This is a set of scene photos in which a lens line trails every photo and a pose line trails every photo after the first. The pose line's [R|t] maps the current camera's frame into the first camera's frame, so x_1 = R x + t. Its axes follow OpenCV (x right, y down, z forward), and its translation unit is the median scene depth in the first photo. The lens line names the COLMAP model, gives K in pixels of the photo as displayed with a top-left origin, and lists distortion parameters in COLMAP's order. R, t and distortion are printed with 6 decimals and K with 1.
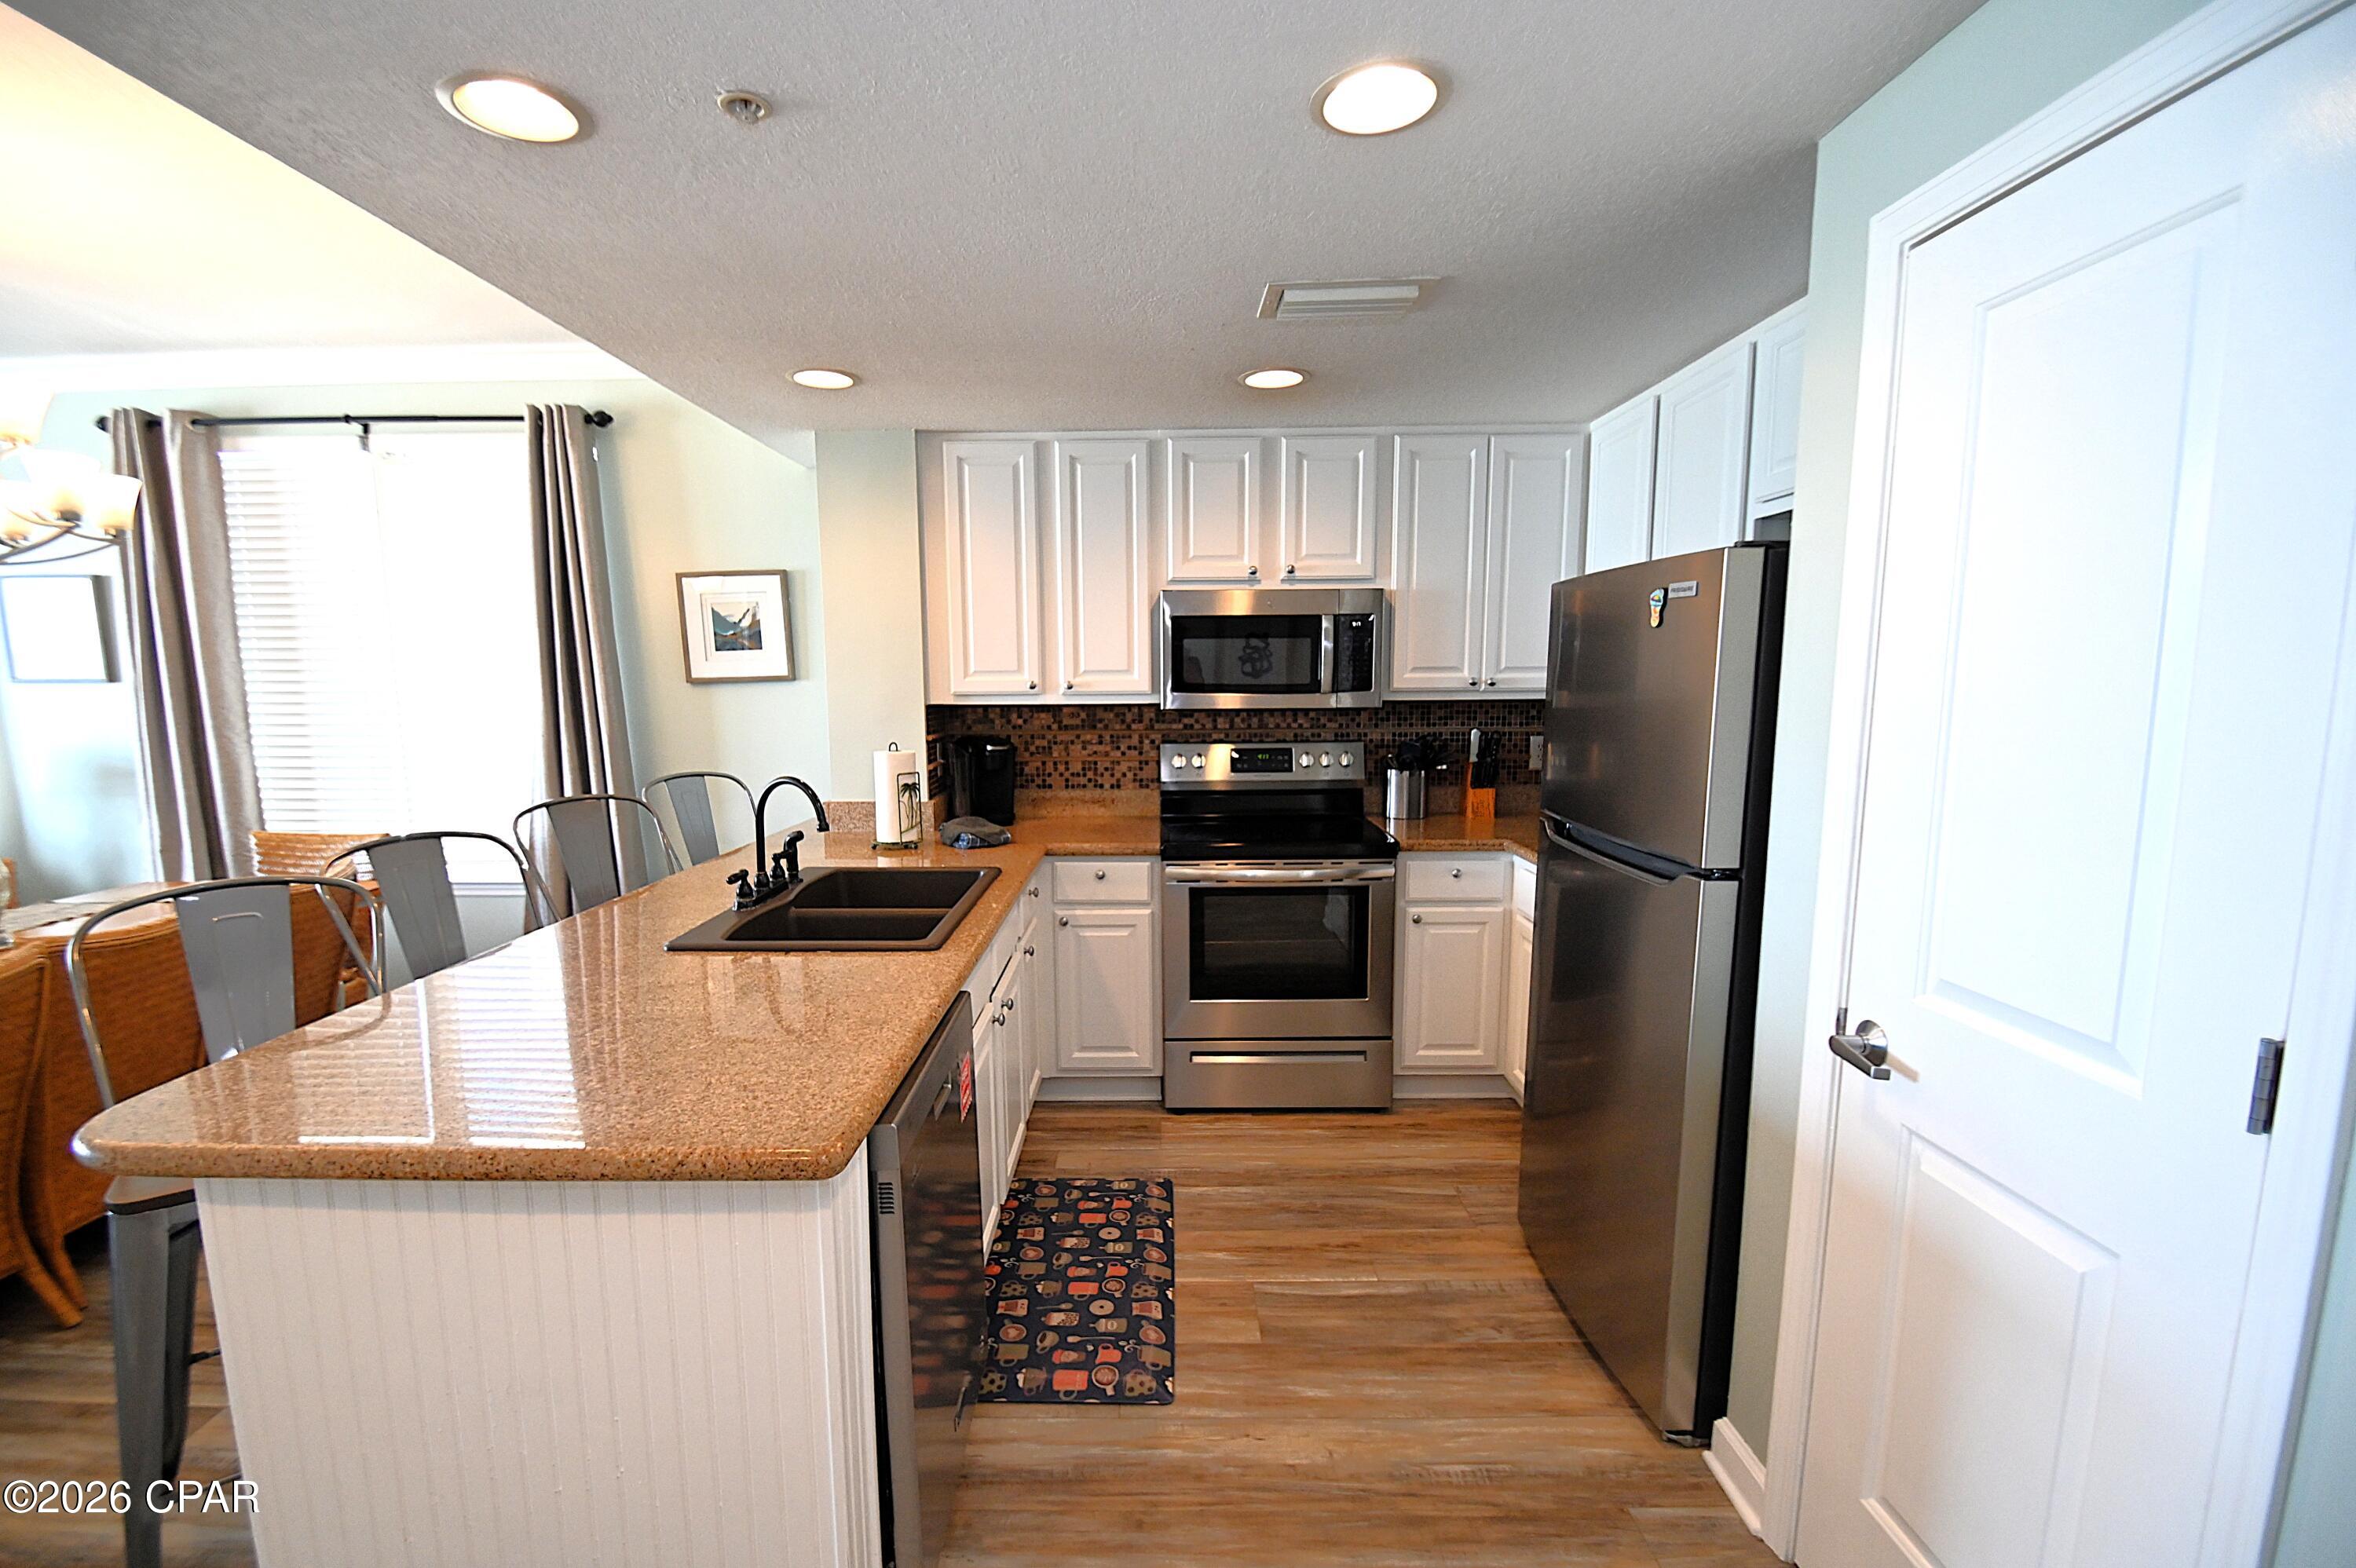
lens RADIAL K [[1021.2, 0, 1148.8], [0, 1021.2, 812.9], [0, 0, 1]] dist [0.003708, -0.000854]
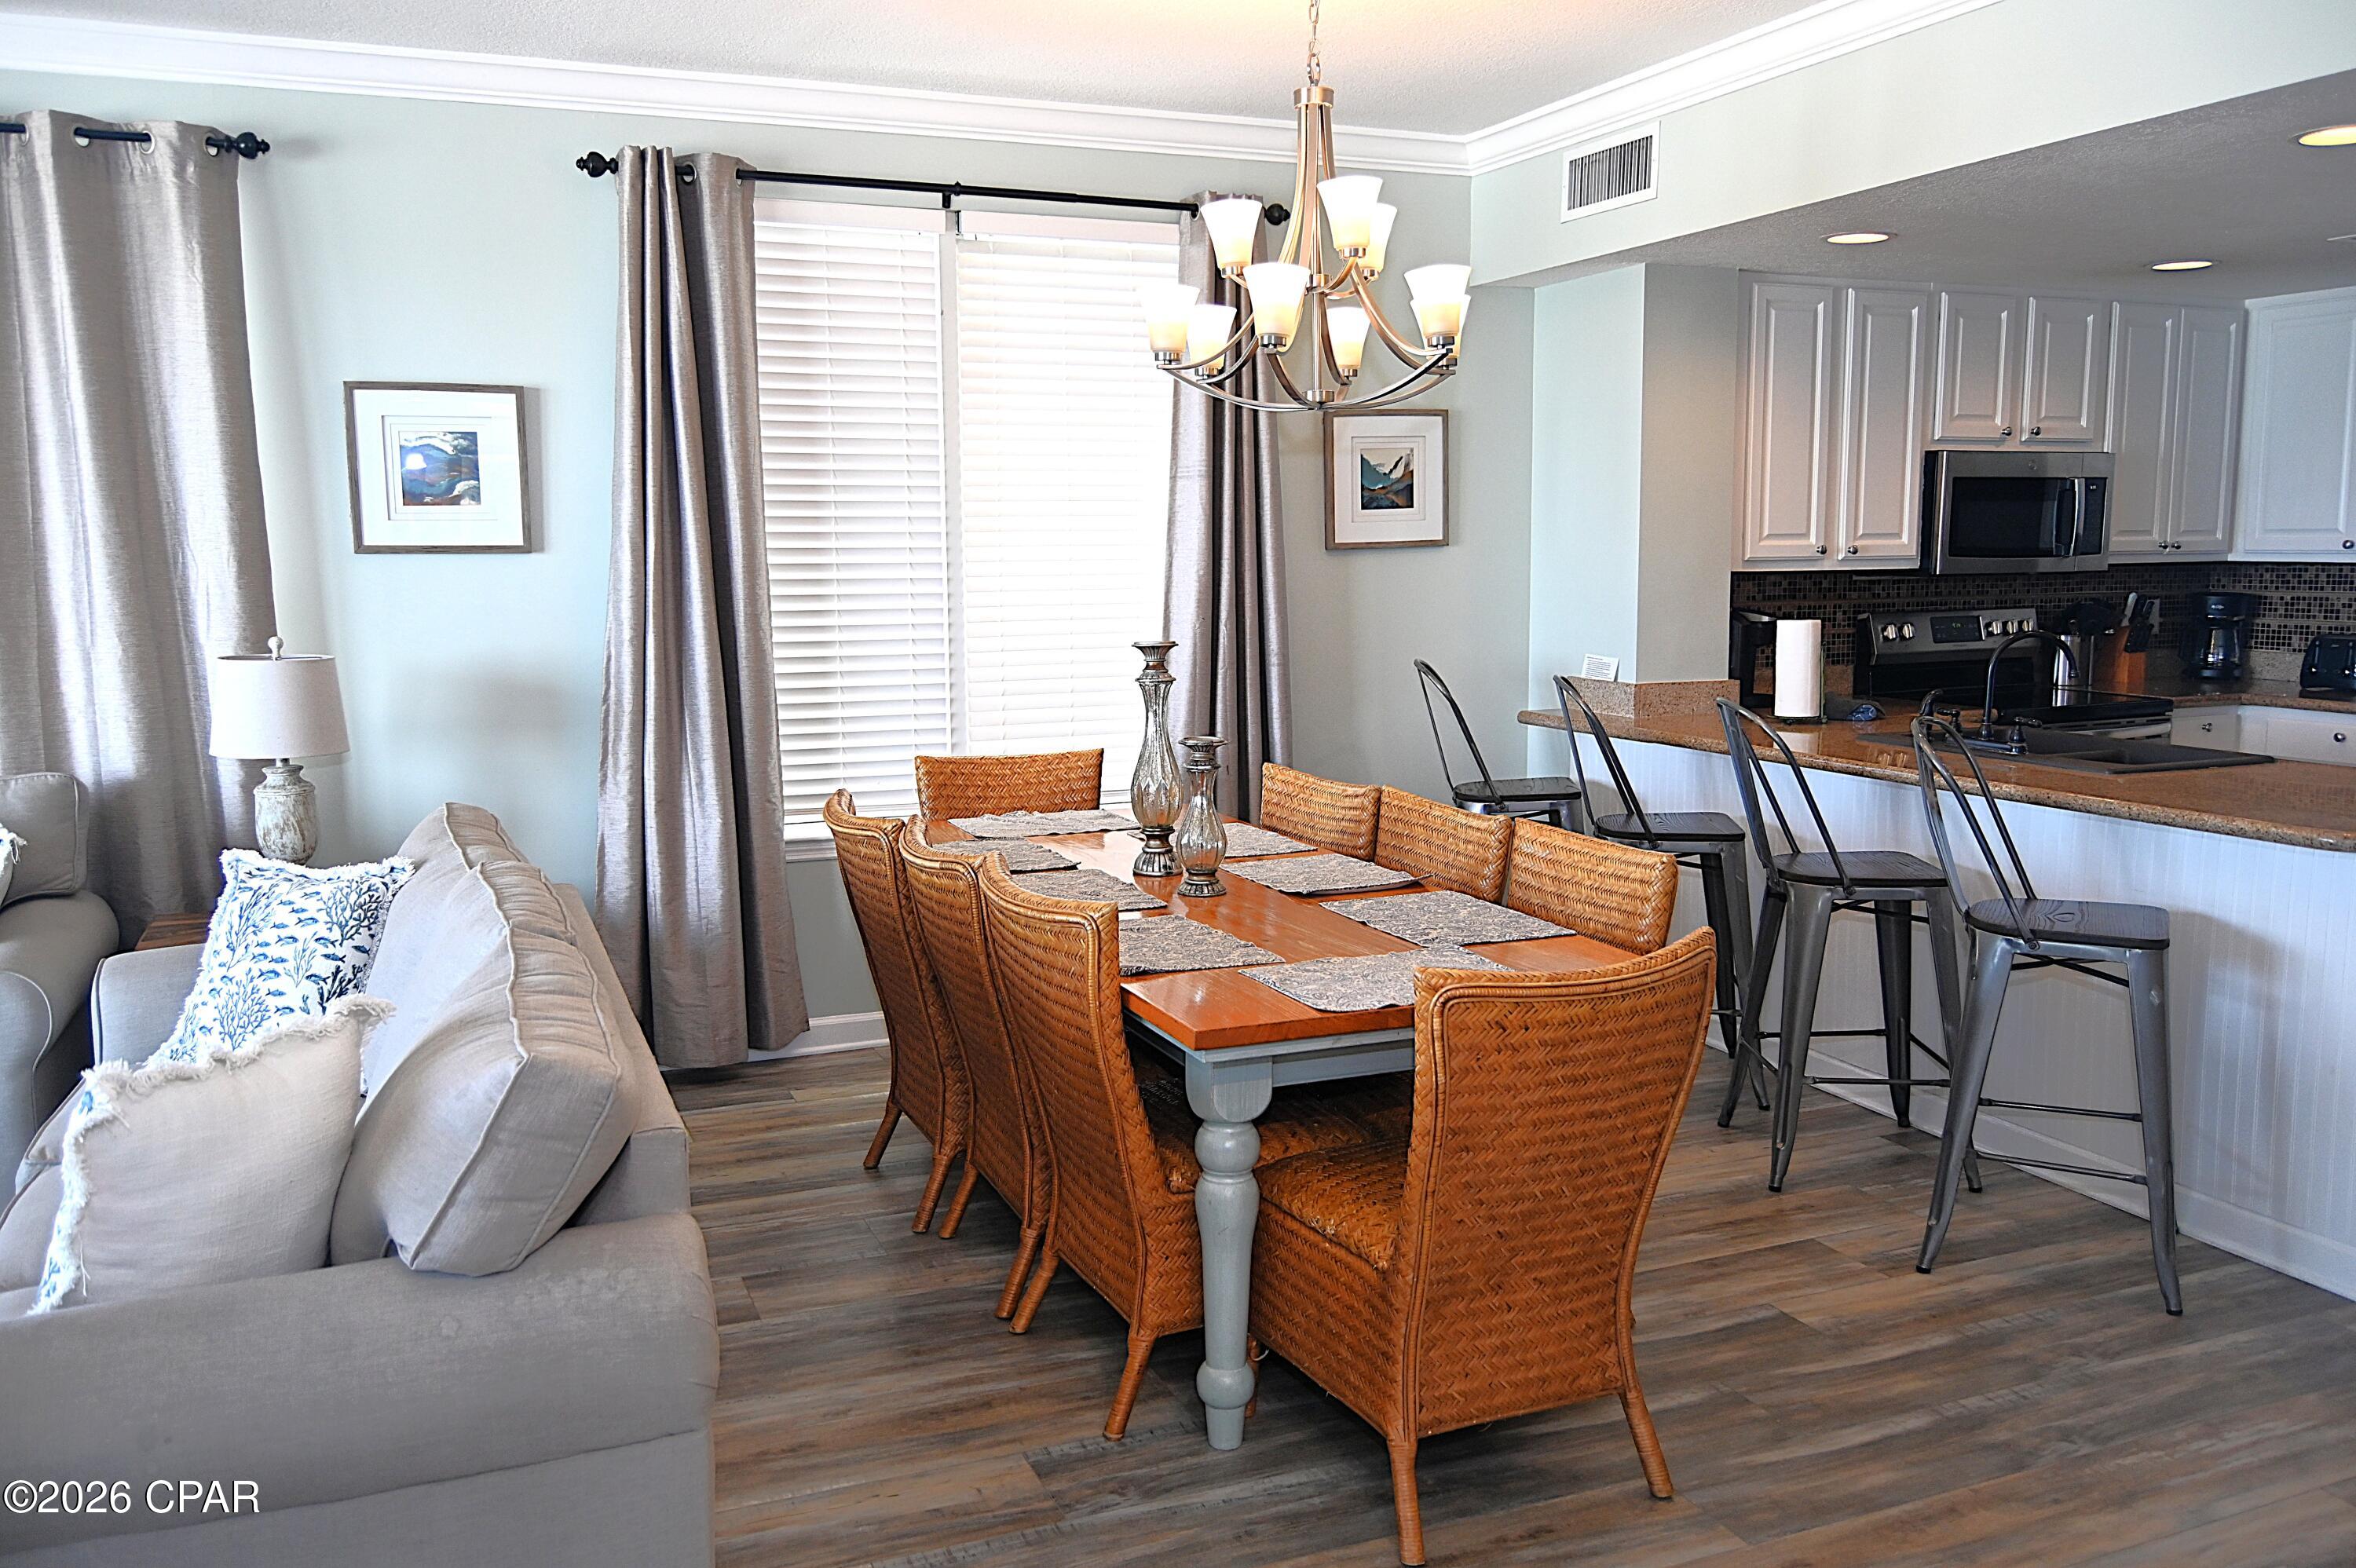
lens RADIAL K [[1807.5, 0, 1189.3], [0, 1807.5, 785.8], [0, 0, 1]] dist [-0.010376, 0.003017]
pose [[0.919135, -0.054939, 0.390093, -1.362258], [0.055775, 0.998401, 0.009194, 0.043123], [-0.389975, 0.013306, 0.920729, -0.287473]]
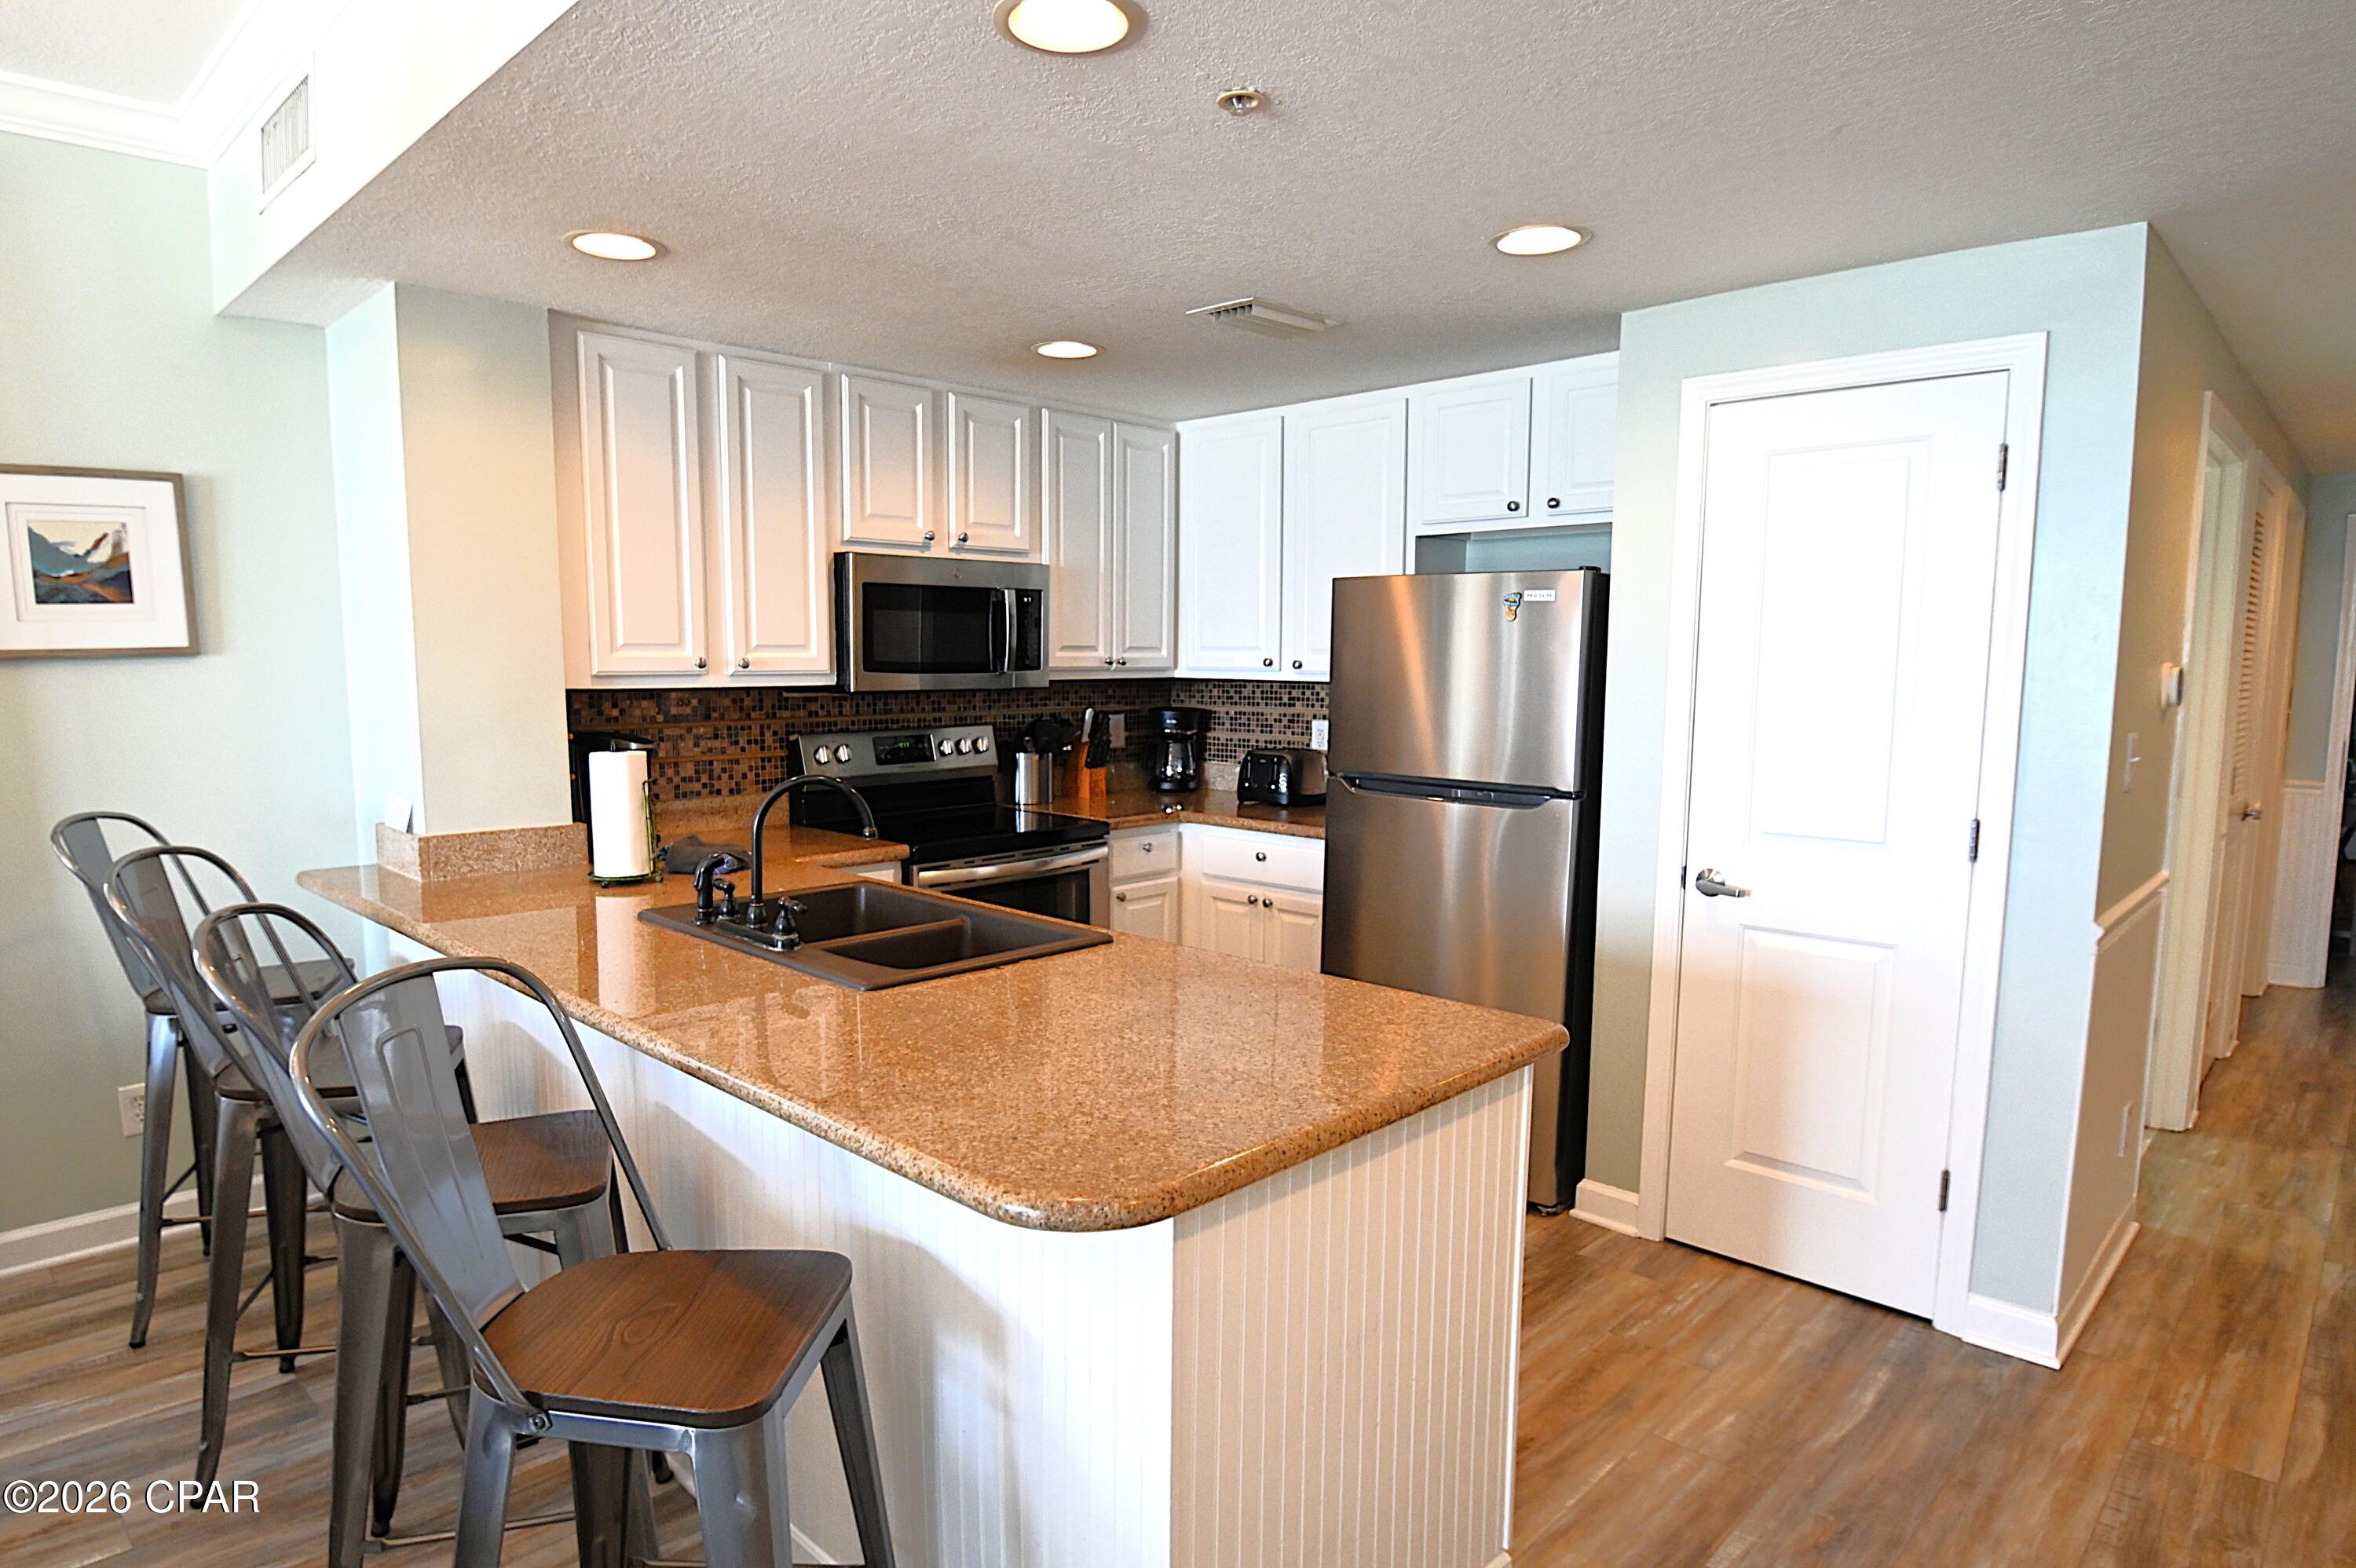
lens RADIAL K [[1320.8, 0, 1130.5], [0, 1320.8, 814.2], [0, 0, 1]] dist [-0.019994, -0.008704]
pose [[0.700127, -0.076647, 0.709892, -0.640009], [0.087507, 0.995938, 0.021228, -0.003730], [-0.708636, 0.047258, 0.703990, 0.077692]]
